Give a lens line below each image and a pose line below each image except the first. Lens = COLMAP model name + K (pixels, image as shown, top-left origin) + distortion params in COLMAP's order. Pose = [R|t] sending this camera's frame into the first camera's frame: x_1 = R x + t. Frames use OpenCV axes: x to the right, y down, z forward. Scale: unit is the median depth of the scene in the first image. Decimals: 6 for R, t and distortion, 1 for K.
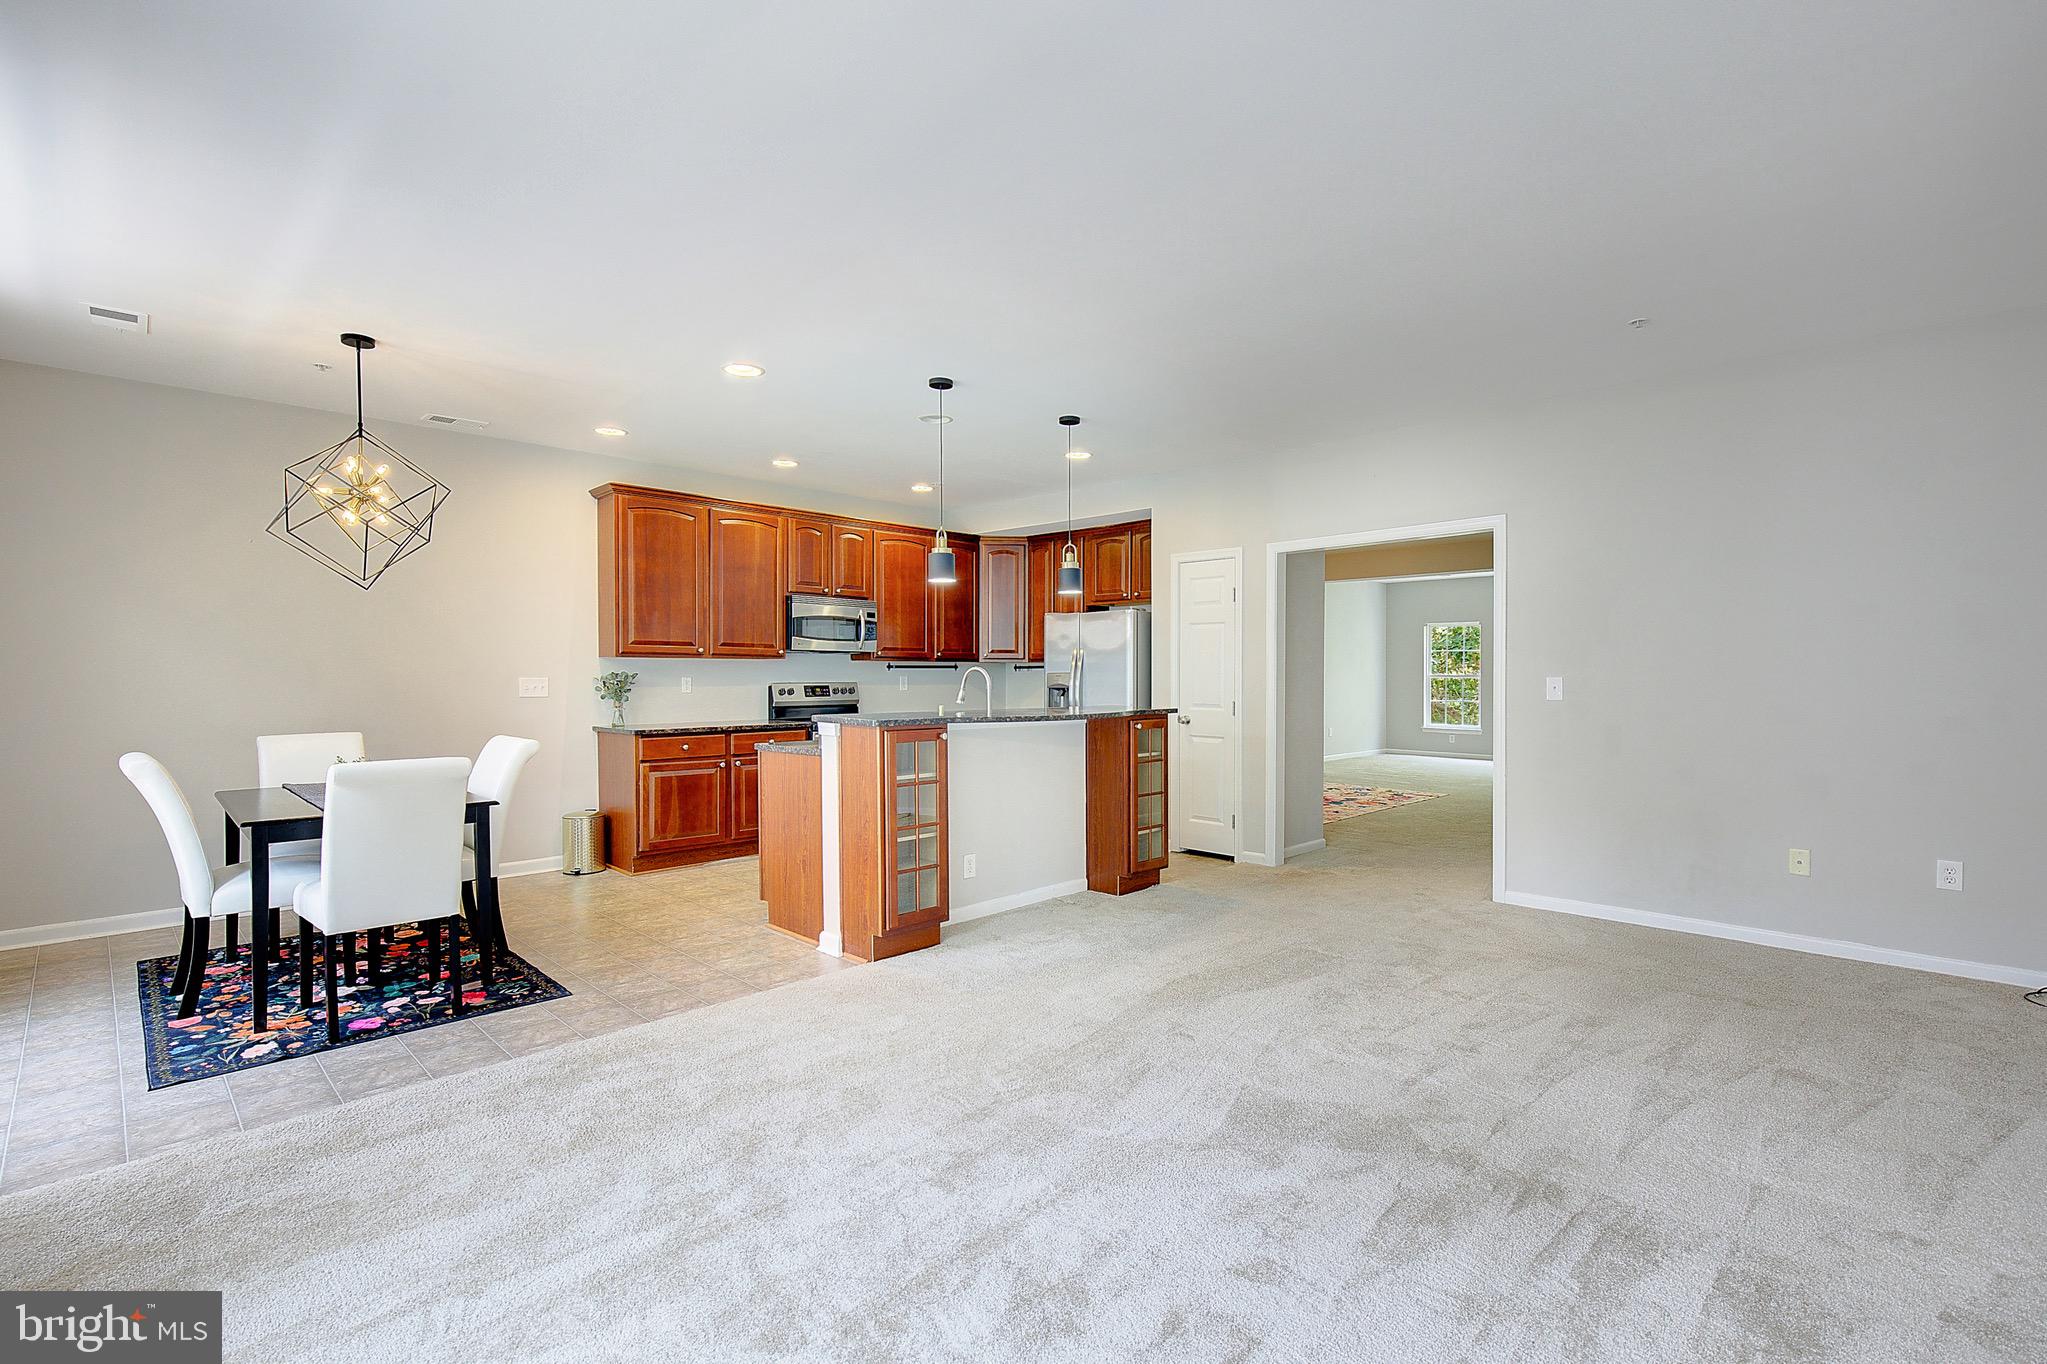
lens RADIAL K [[946.4, 0, 1053.0], [0, 946.4, 690.9], [0, 0, 1]] dist [0.007612, 0.000168]
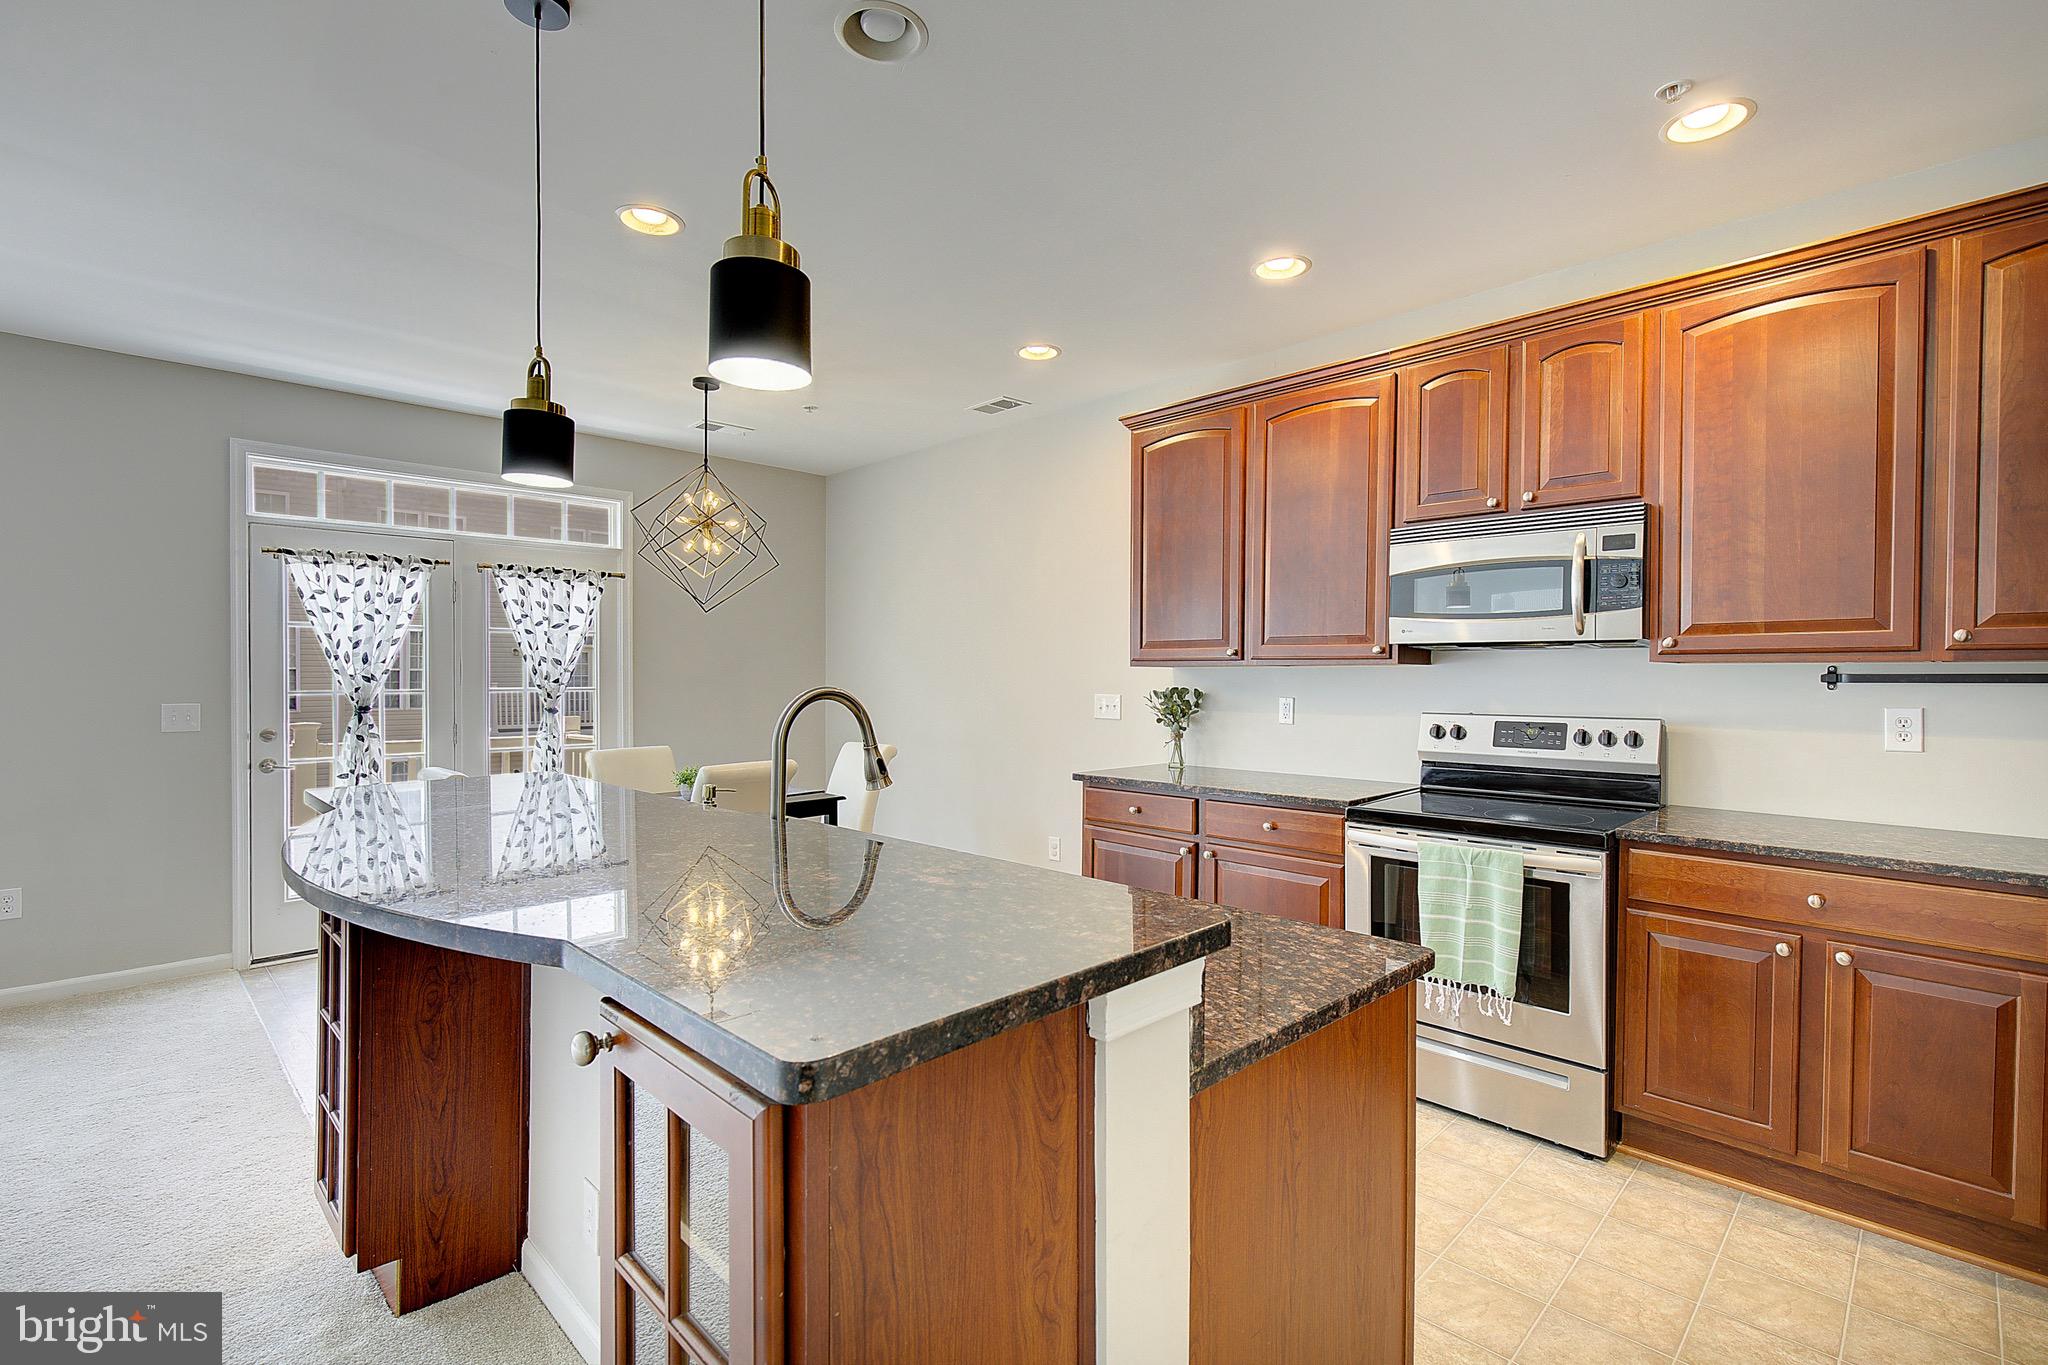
lens RADIAL K [[944.1, 0, 1036.2], [0, 944.1, 691.9], [0, 0, 1]] dist [0.001637, 0.000617]
pose [[-0.020550, 0.014333, -0.999686, 0.229162], [-0.019245, 0.999706, 0.014729, -0.026079], [0.999604, 0.019541, -0.020268, 0.939949]]
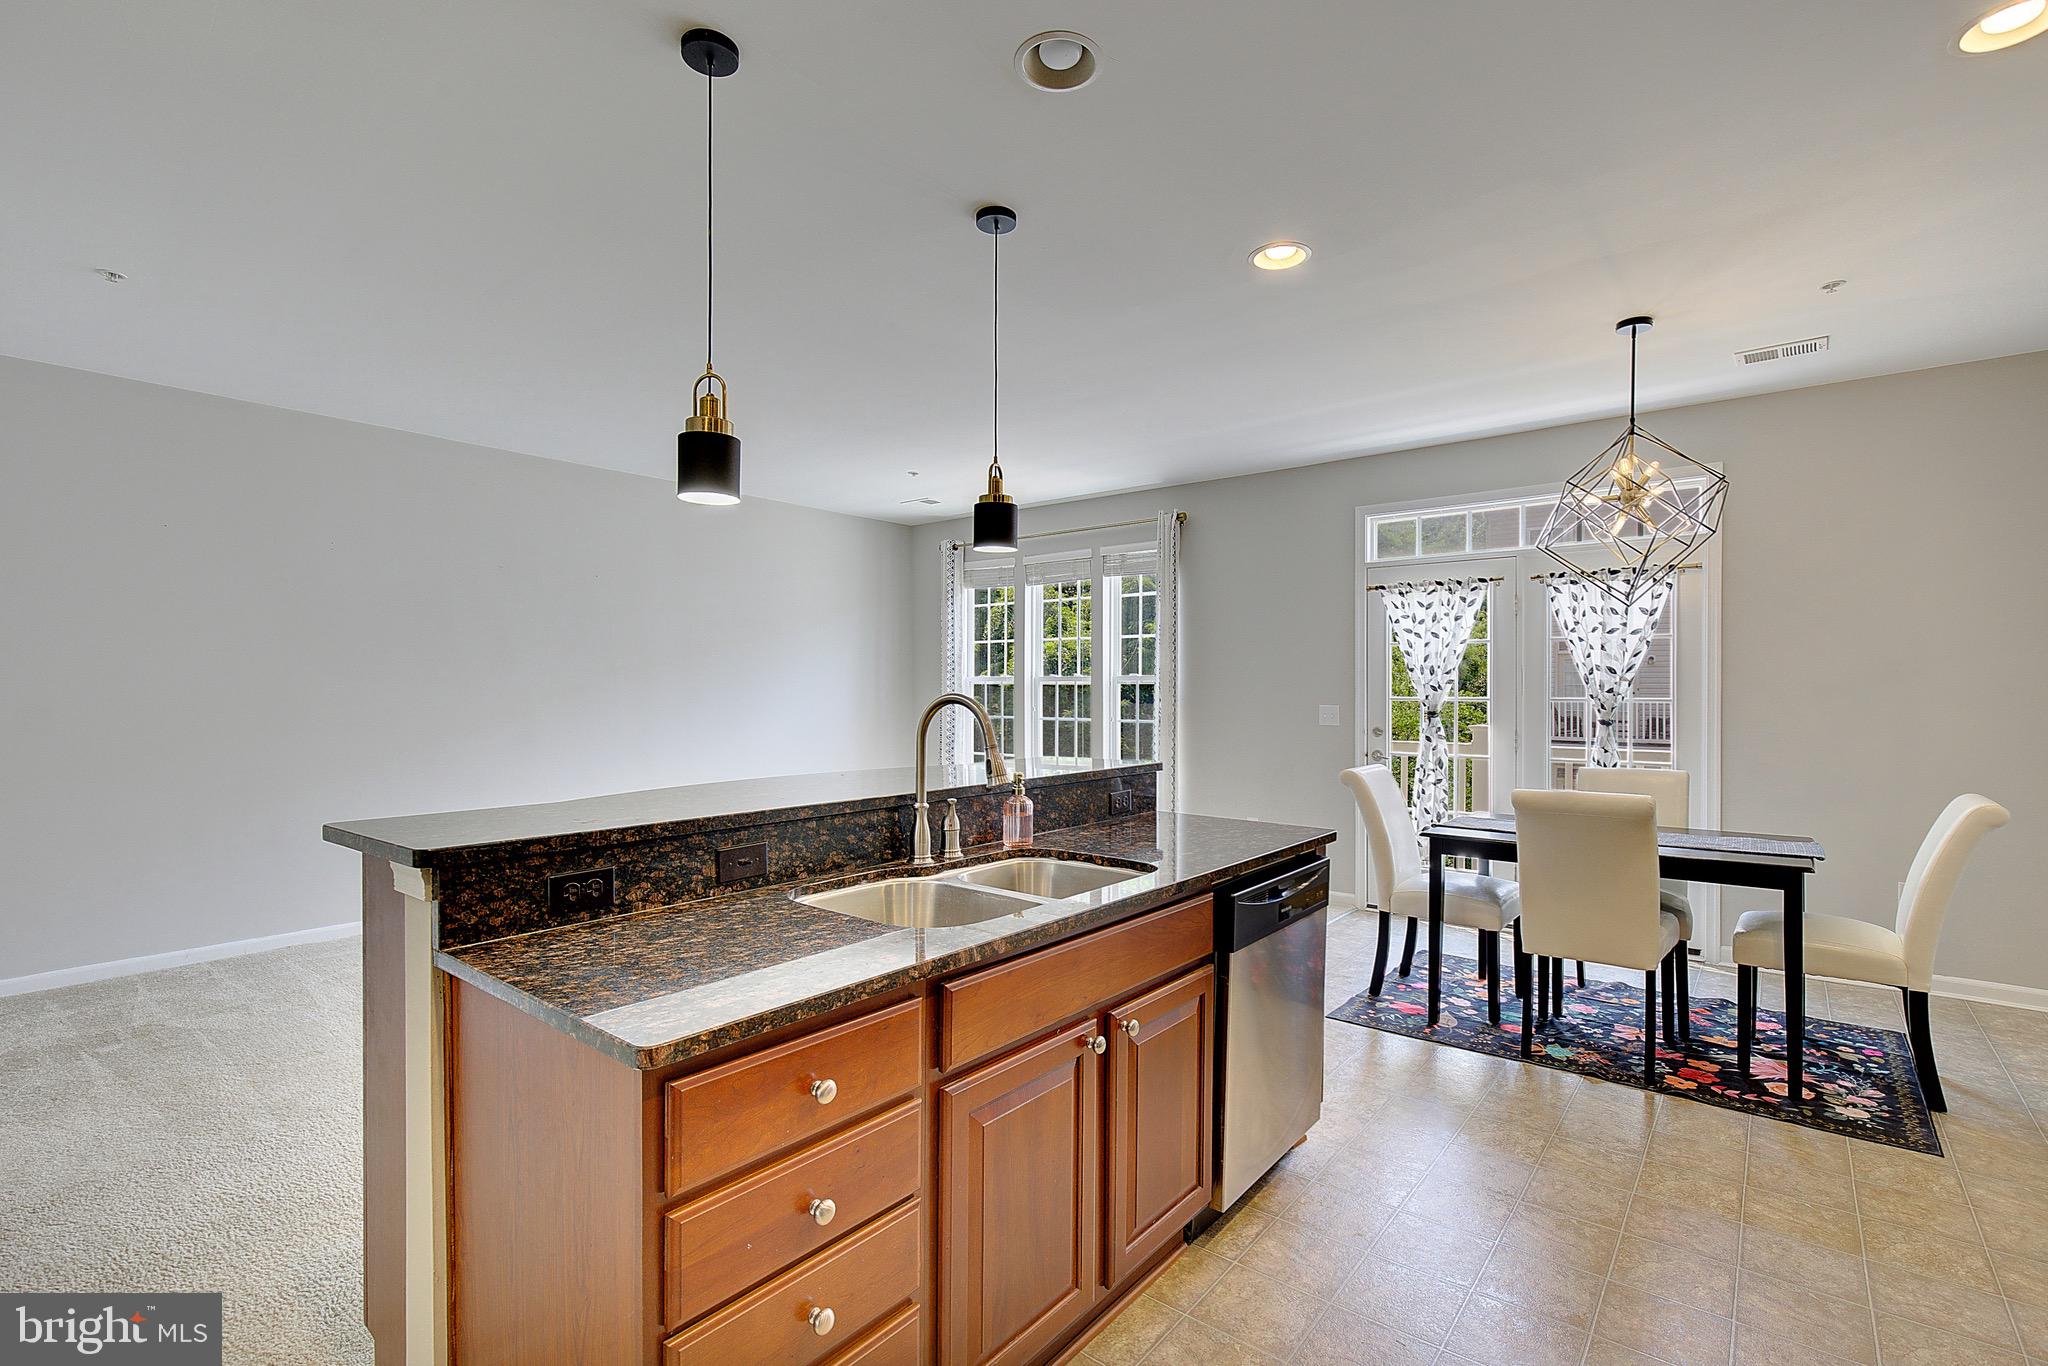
lens RADIAL K [[946.9, 0, 1053.5], [0, 946.9, 691.9], [0, 0, 1]] dist [0.007612, 0.000168]
pose [[-0.995422, 0.000320, -0.095573, -0.073490], [-0.002176, 0.999659, 0.026004, -0.033546], [0.095549, 0.026093, -0.995083, 1.228690]]
